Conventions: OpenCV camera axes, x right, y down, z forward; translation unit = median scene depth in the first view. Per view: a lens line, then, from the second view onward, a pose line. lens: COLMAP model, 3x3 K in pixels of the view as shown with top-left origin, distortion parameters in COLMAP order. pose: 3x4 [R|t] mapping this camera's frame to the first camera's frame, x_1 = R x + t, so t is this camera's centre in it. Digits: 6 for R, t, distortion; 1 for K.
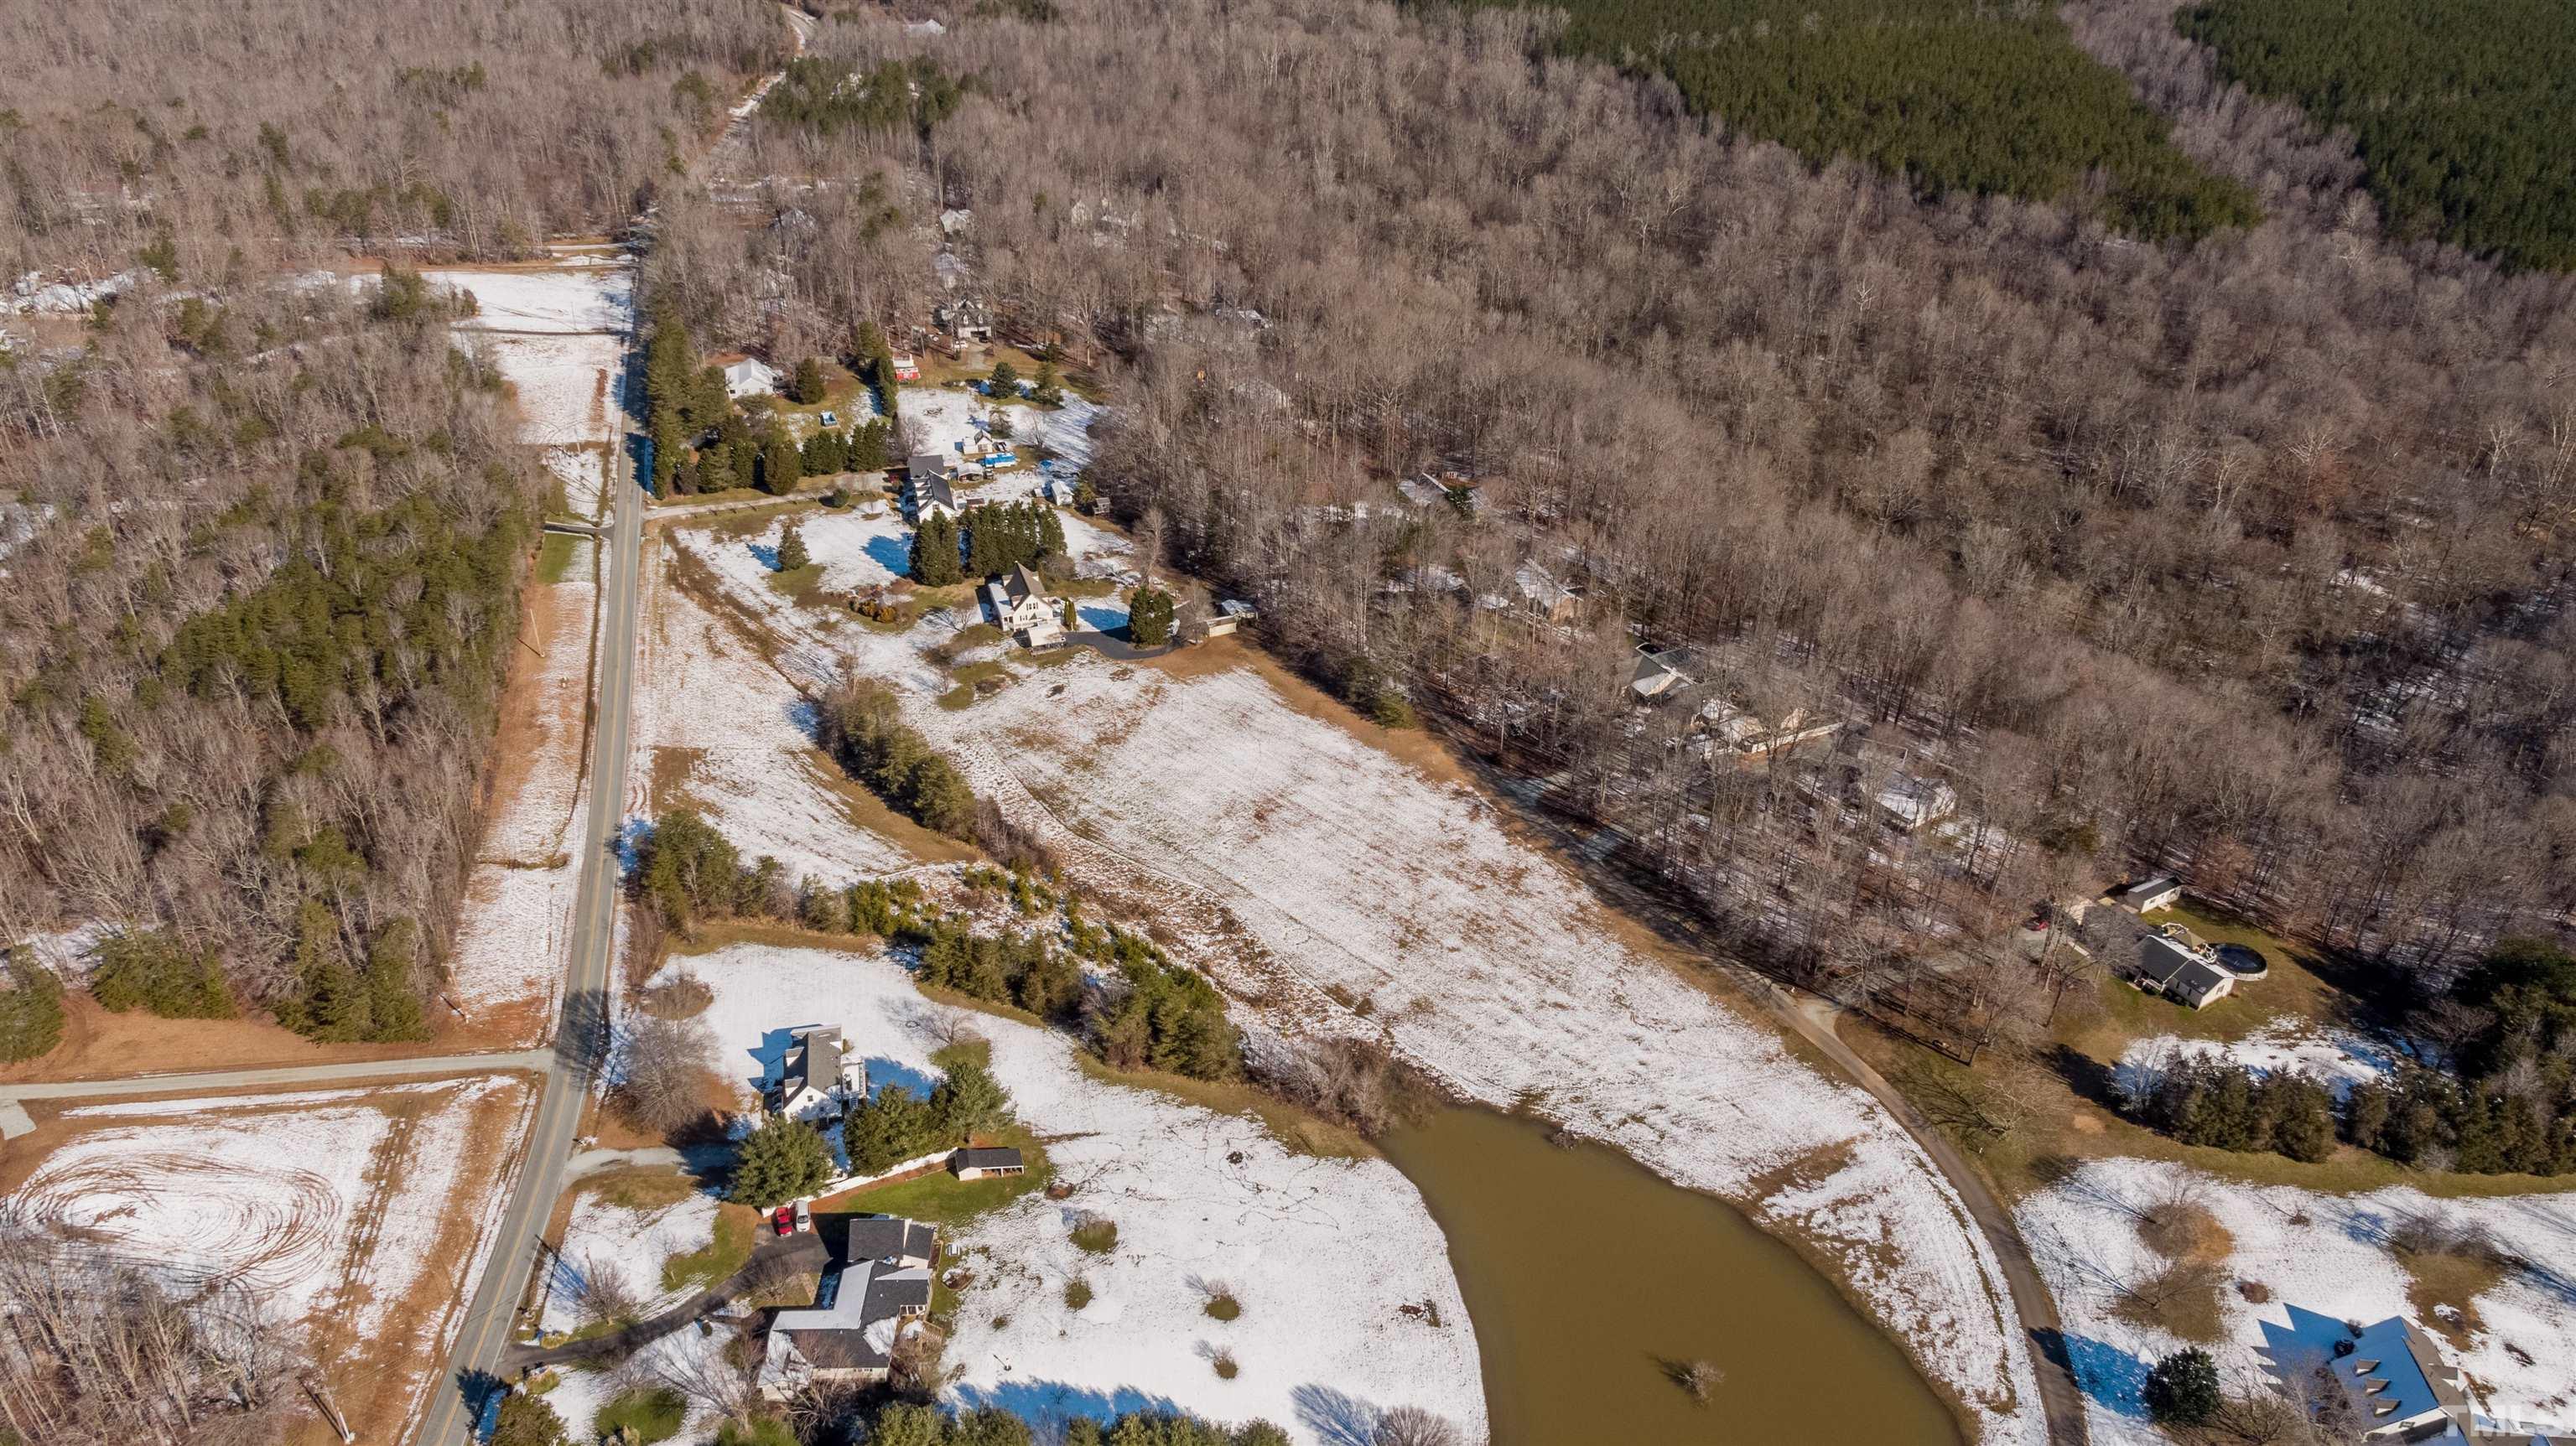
lens RADIAL K [[1831.8, 0, 1286.0], [0, 1831.8, 724.6], [0, 0, 1]] dist [0.006301, 0.002738]
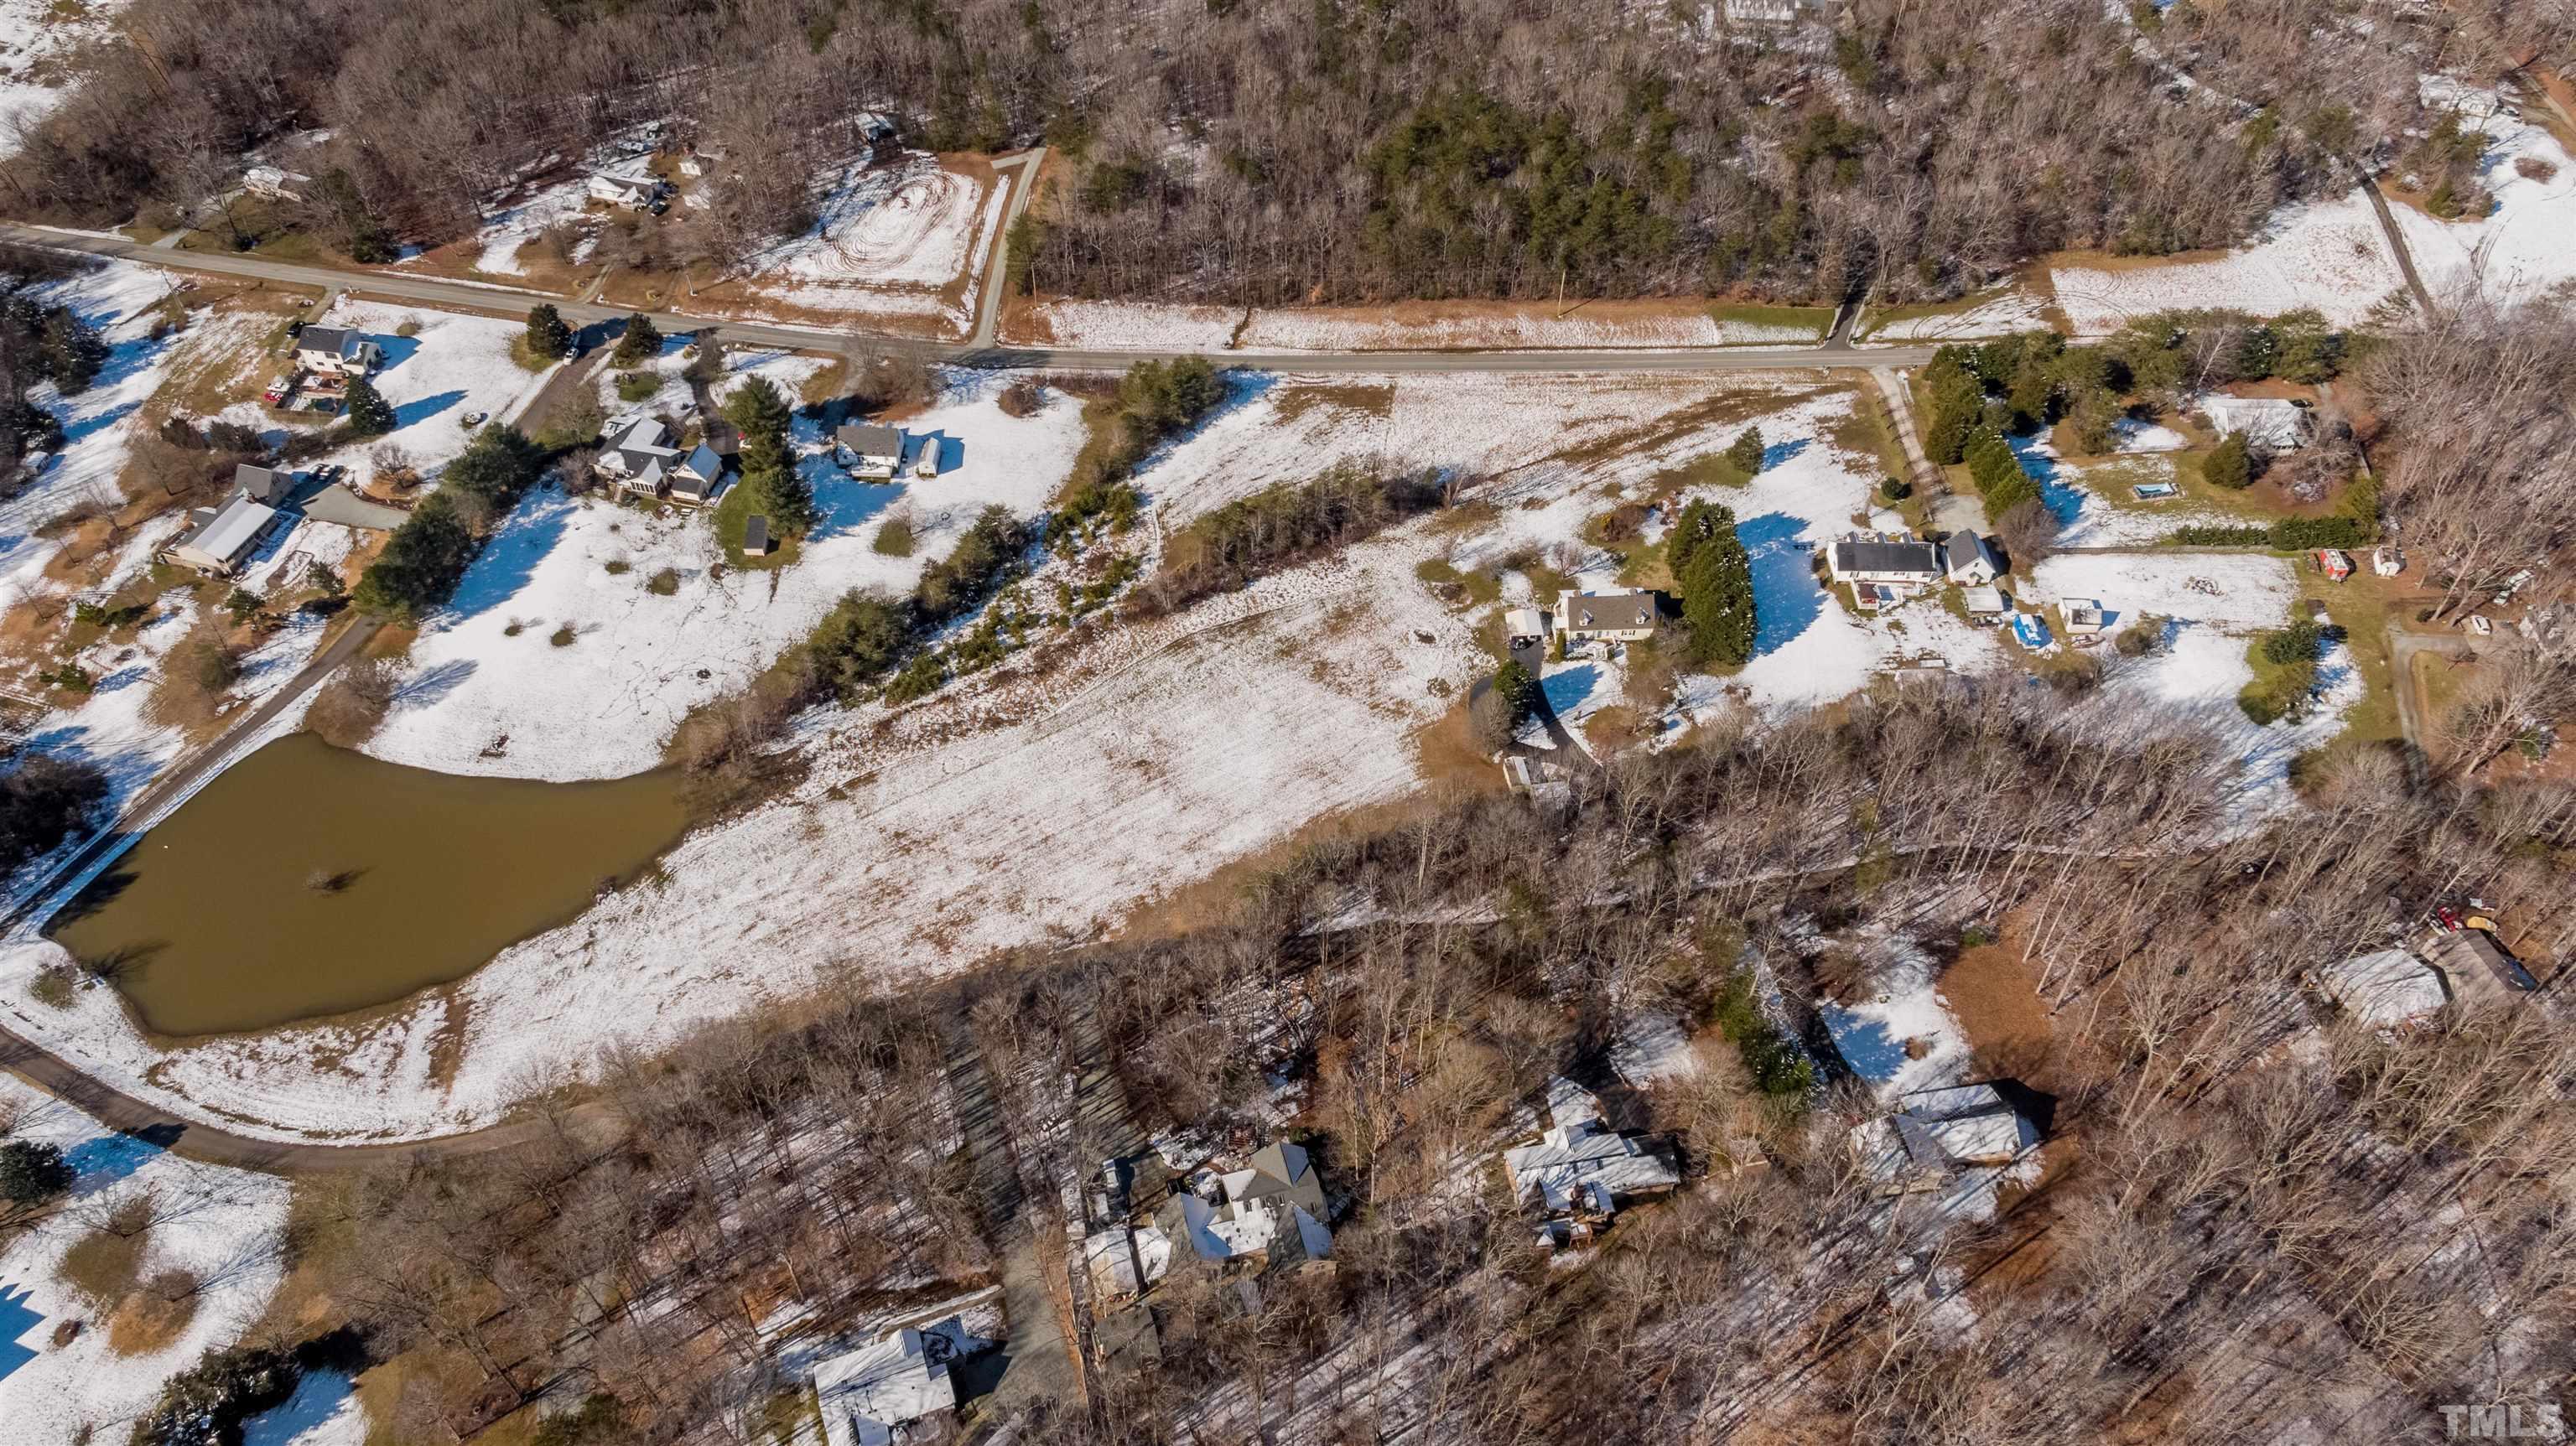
lens RADIAL K [[1831.8, 0, 1286.0], [0, 1831.8, 724.6], [0, 0, 1]] dist [0.006301, 0.002738]
pose [[-0.246399, 0.695477, -0.674981, 0.660947], [-0.518086, 0.494071, 0.698198, -0.735905], [0.819069, 0.521734, 0.238578, 0.923470]]
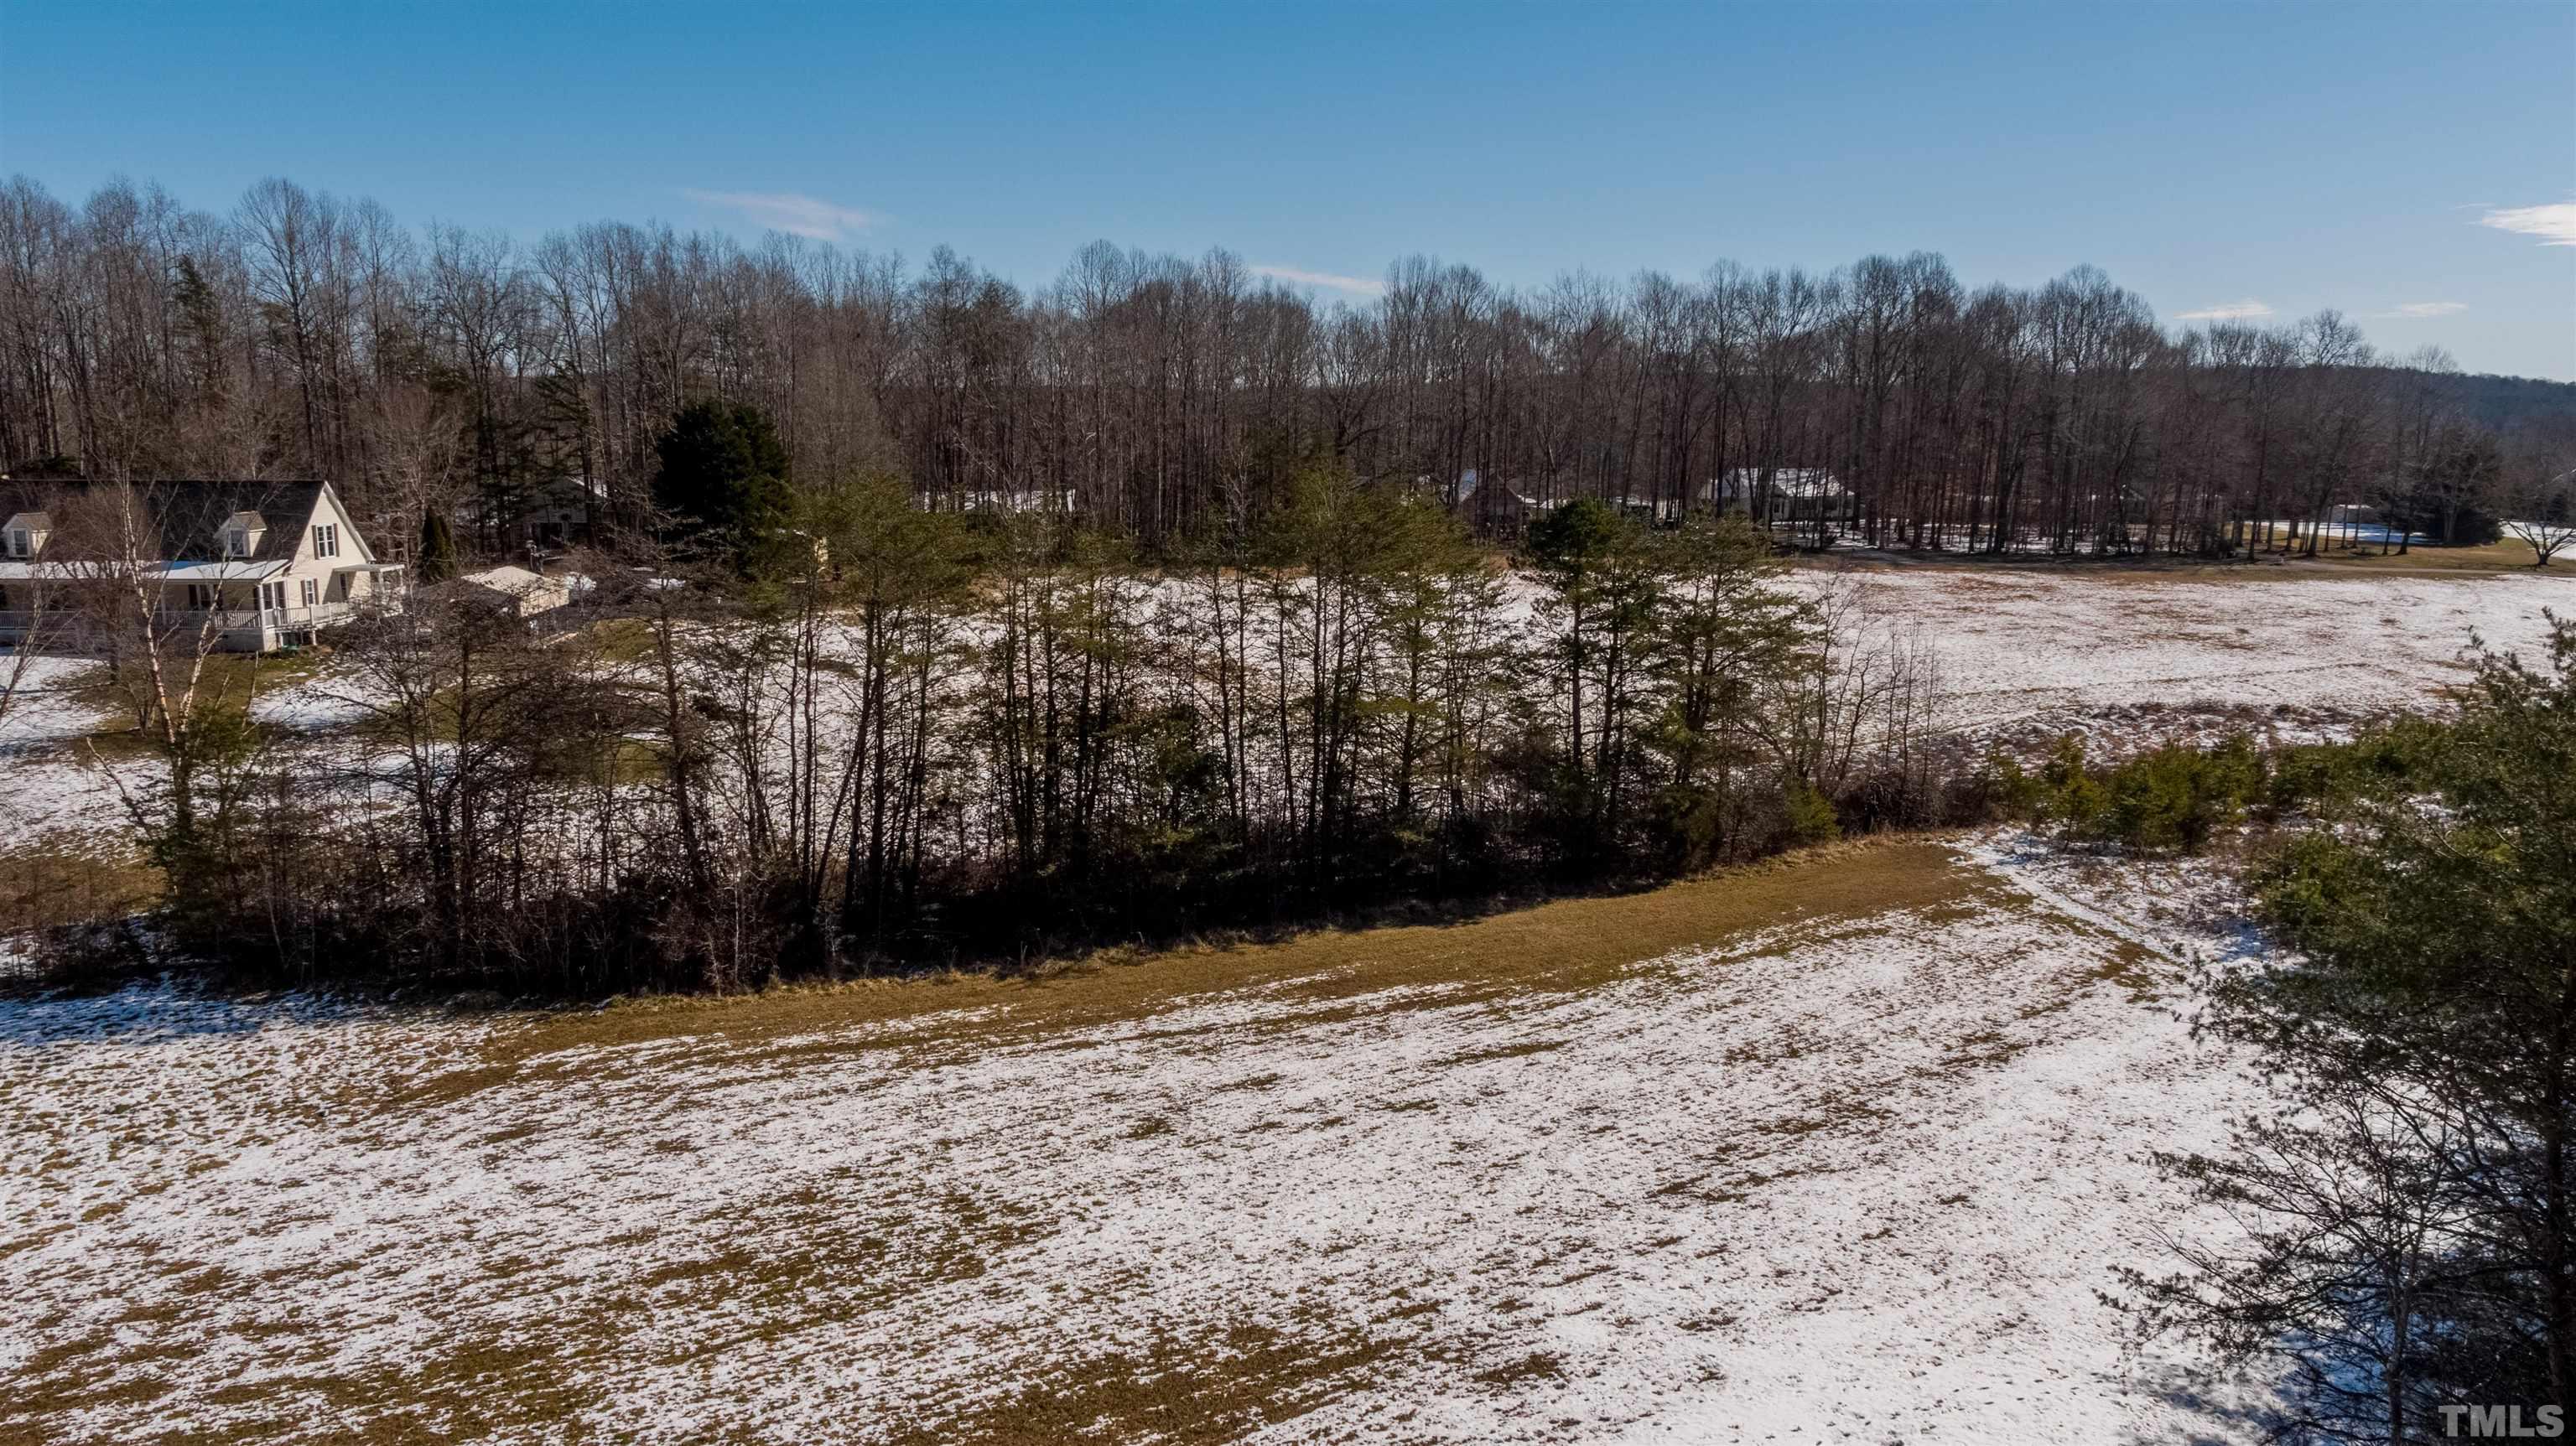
lens RADIAL K [[1831.8, 0, 1286.0], [0, 1831.8, 724.6], [0, 0, 1]] dist [0.006301, 0.002738]
pose [[0.298404, -0.163672, 0.940301, -0.427140], [0.499522, 0.866266, -0.007738, 0.026703], [-0.813285, 0.472011, 0.340255, 1.068299]]
